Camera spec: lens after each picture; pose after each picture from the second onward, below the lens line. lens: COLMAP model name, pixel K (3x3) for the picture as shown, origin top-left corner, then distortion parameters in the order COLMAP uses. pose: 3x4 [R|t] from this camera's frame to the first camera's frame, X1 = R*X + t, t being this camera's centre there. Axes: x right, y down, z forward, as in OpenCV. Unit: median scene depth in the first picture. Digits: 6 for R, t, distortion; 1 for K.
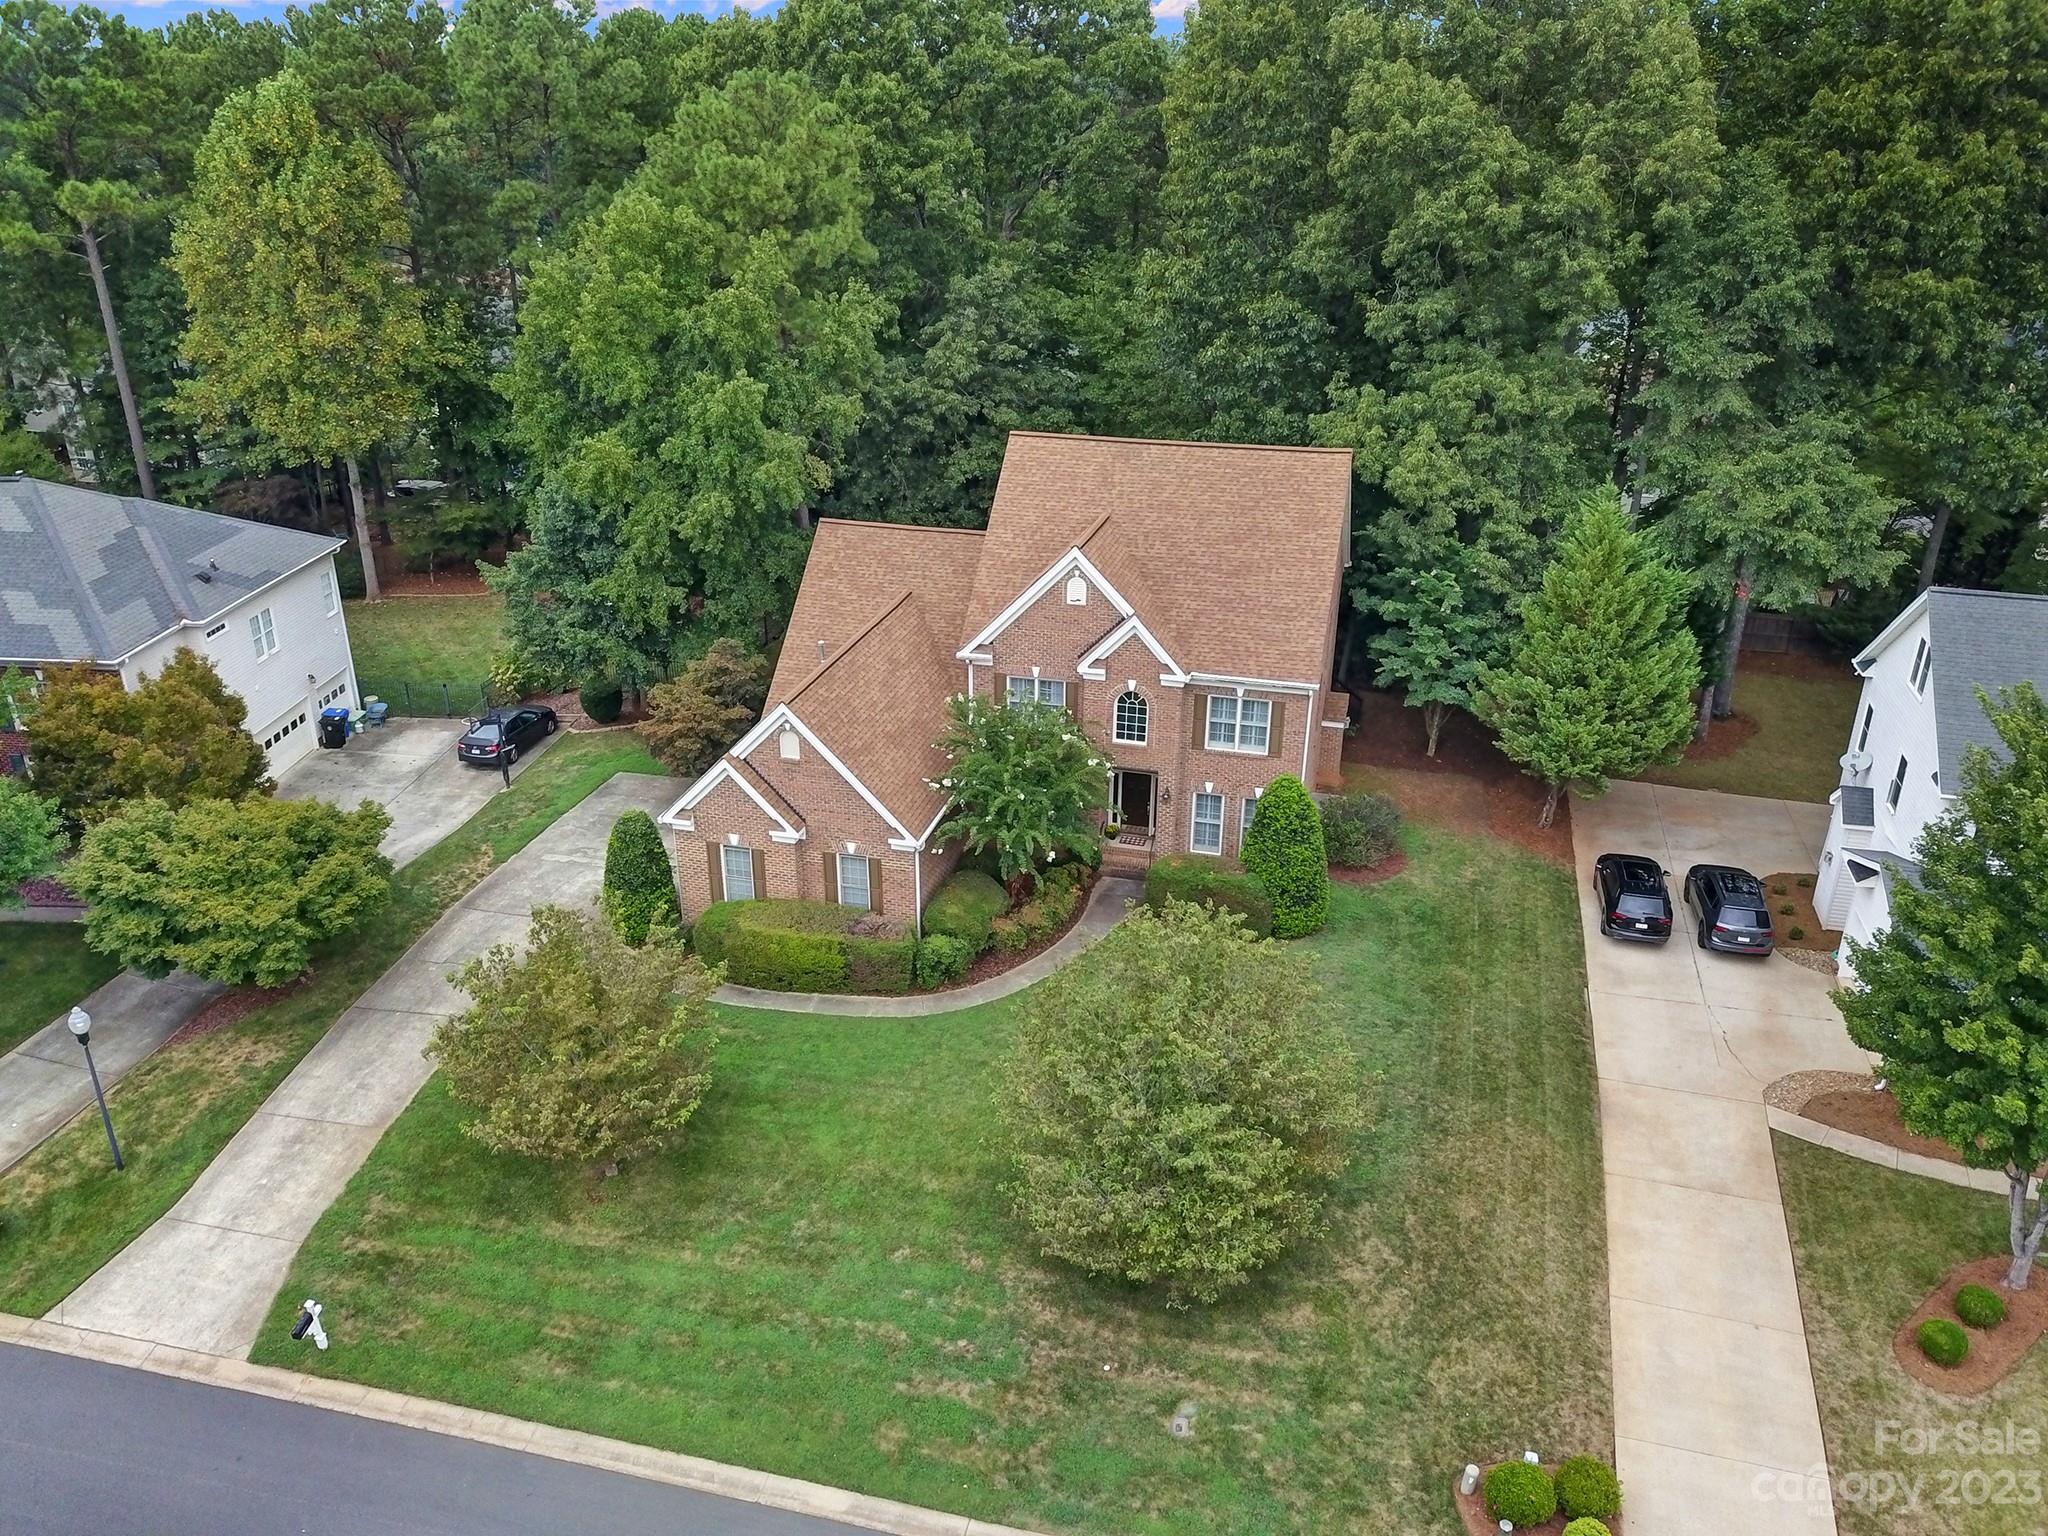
lens RADIAL K [[1595.6, 0, 1024.0], [0, 1595.6, 768.0], [0, 0, 1]] dist [0.002337, 0.002672]
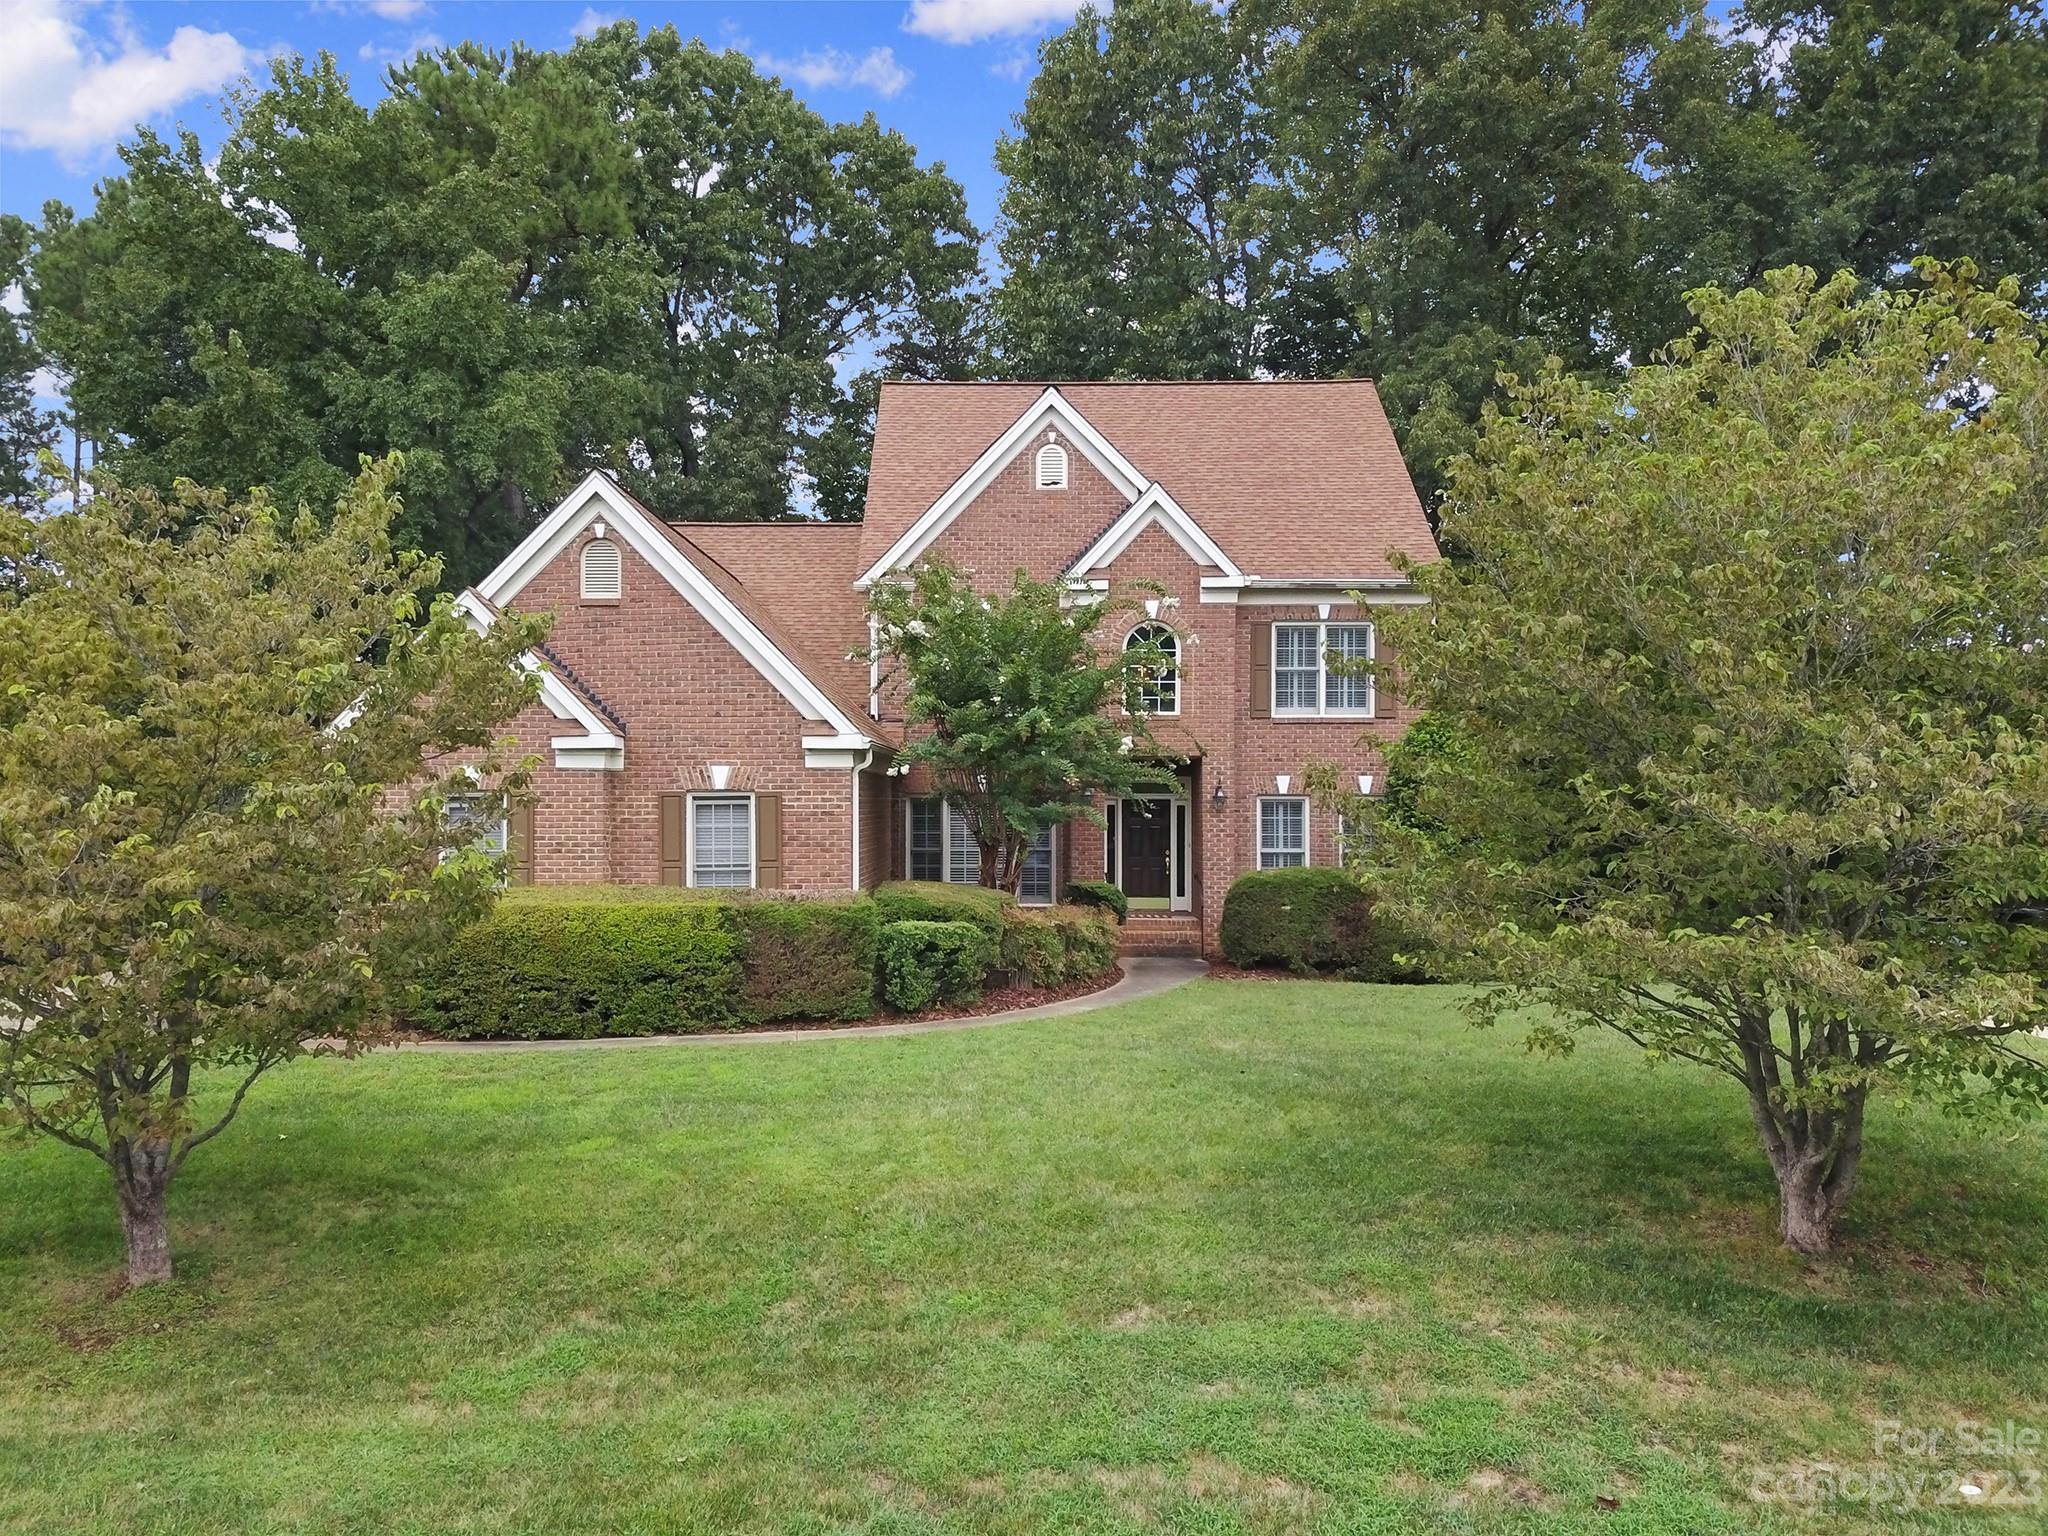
lens RADIAL K [[1595.6, 0, 1024.0], [0, 1595.6, 768.0], [0, 0, 1]] dist [0.002337, 0.002672]
pose [[0.968539, -0.003081, 0.248843, -0.134140], [0.106931, 0.908064, -0.404951, 0.249375], [-0.224718, 0.418820, 0.879825, 0.507472]]
